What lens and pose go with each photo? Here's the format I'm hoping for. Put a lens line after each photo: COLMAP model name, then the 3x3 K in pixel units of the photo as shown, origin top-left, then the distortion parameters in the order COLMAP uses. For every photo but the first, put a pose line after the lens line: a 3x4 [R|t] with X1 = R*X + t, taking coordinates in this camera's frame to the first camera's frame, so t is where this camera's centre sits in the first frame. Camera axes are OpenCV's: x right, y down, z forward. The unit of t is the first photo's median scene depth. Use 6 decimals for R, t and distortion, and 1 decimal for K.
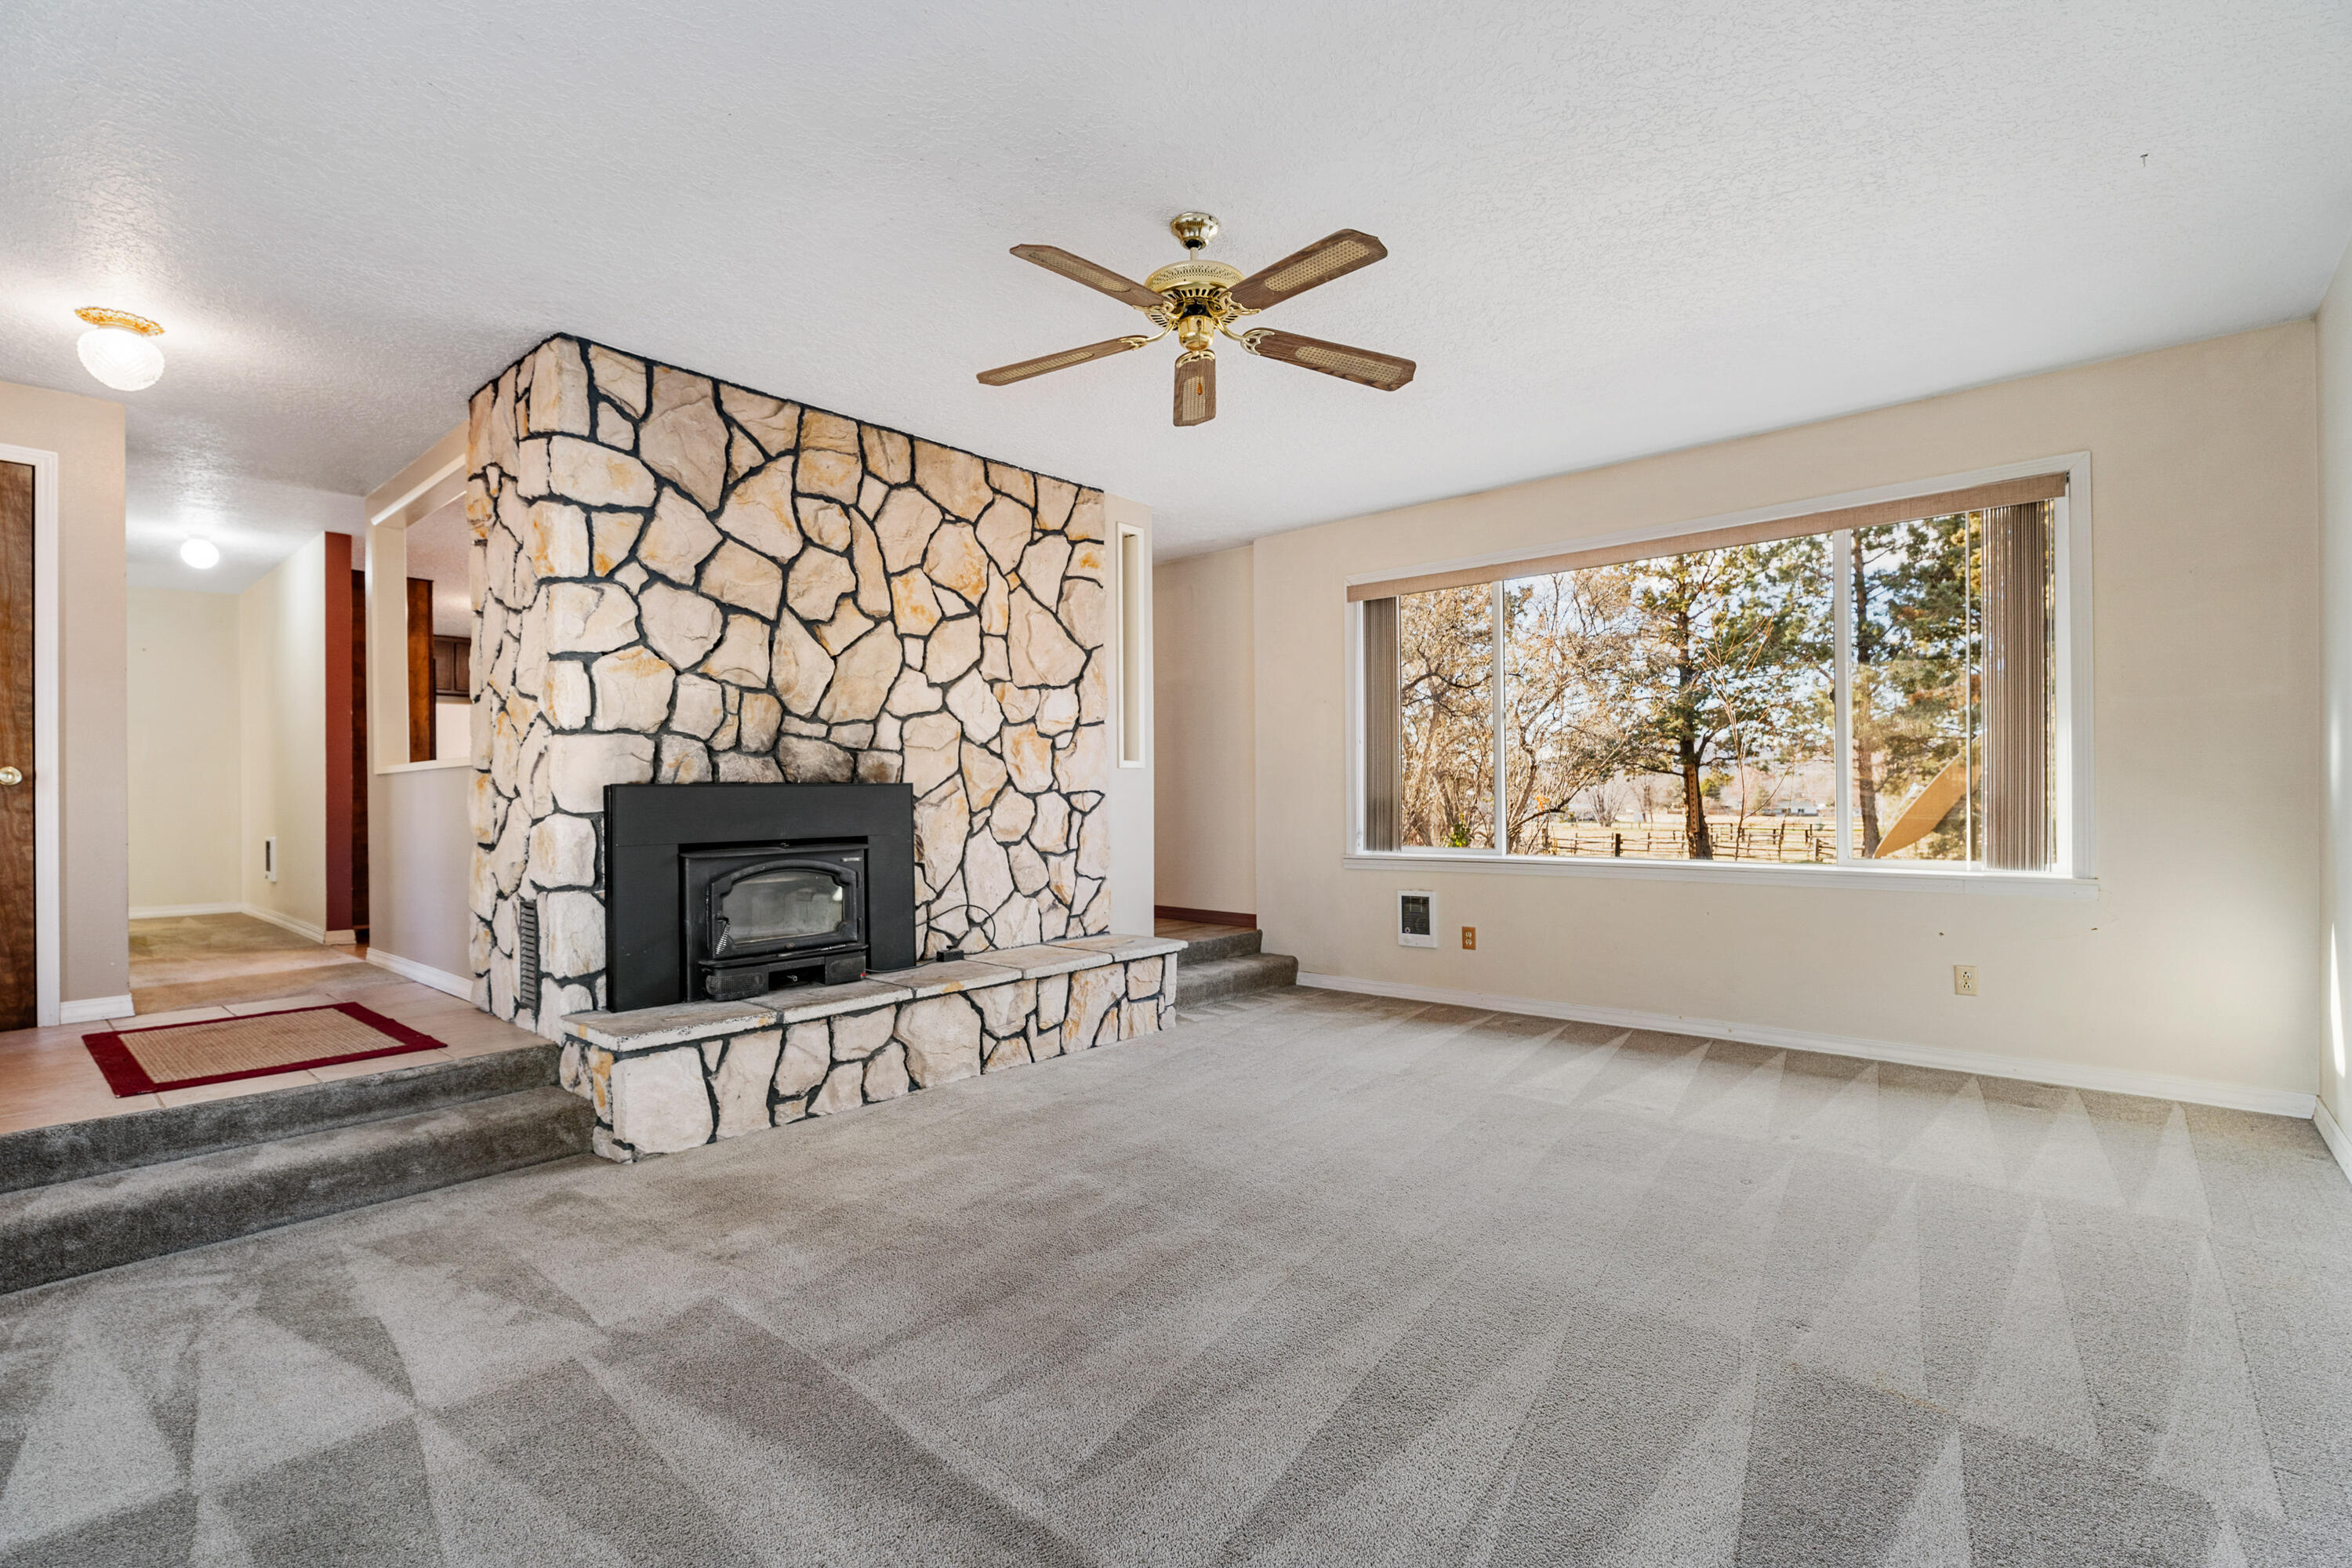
lens RADIAL K [[1073.5, 0, 1114.9], [0, 1073.5, 792.7], [0, 0, 1]] dist [0.003186, -0.001711]
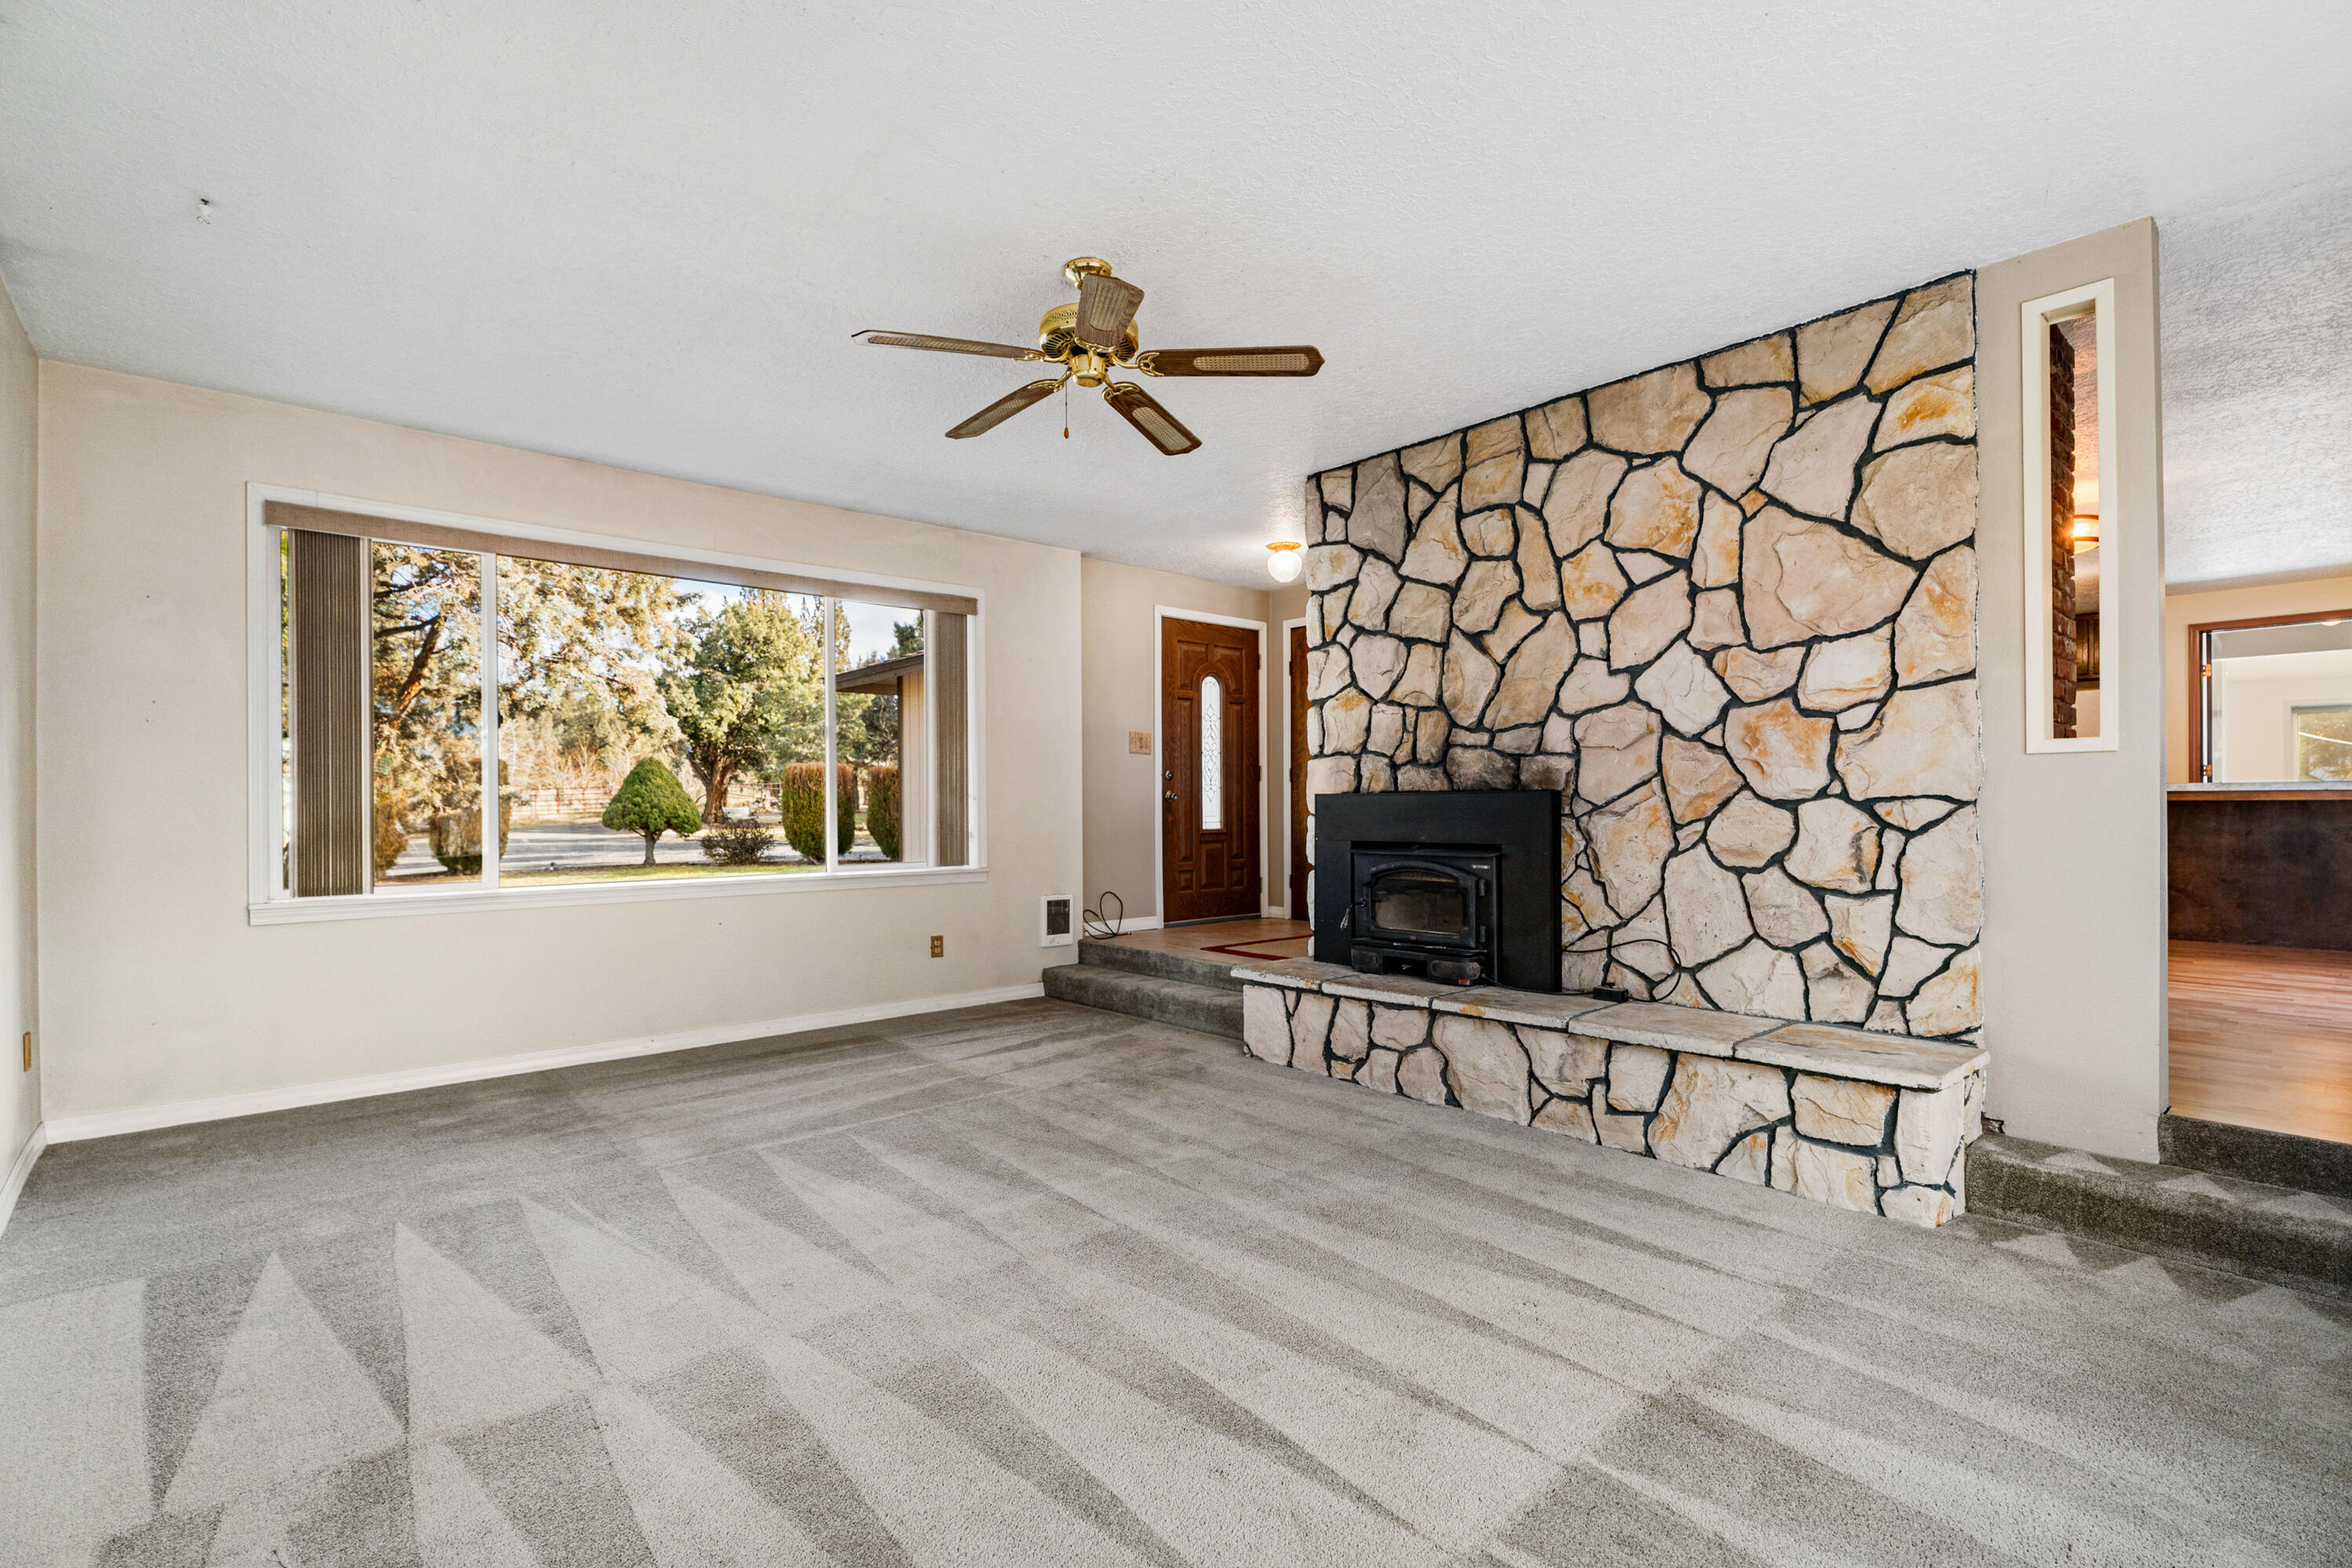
lens RADIAL K [[1073.5, 0, 1174.6], [0, 1073.5, 795.7], [0, 0, 1]] dist [0.003186, -0.001711]
pose [[-0.100476, 0.007613, -0.994910, 0.744169], [0.013685, 0.999887, 0.006269, -0.013867], [0.994845, -0.012986, -0.100569, 0.780716]]
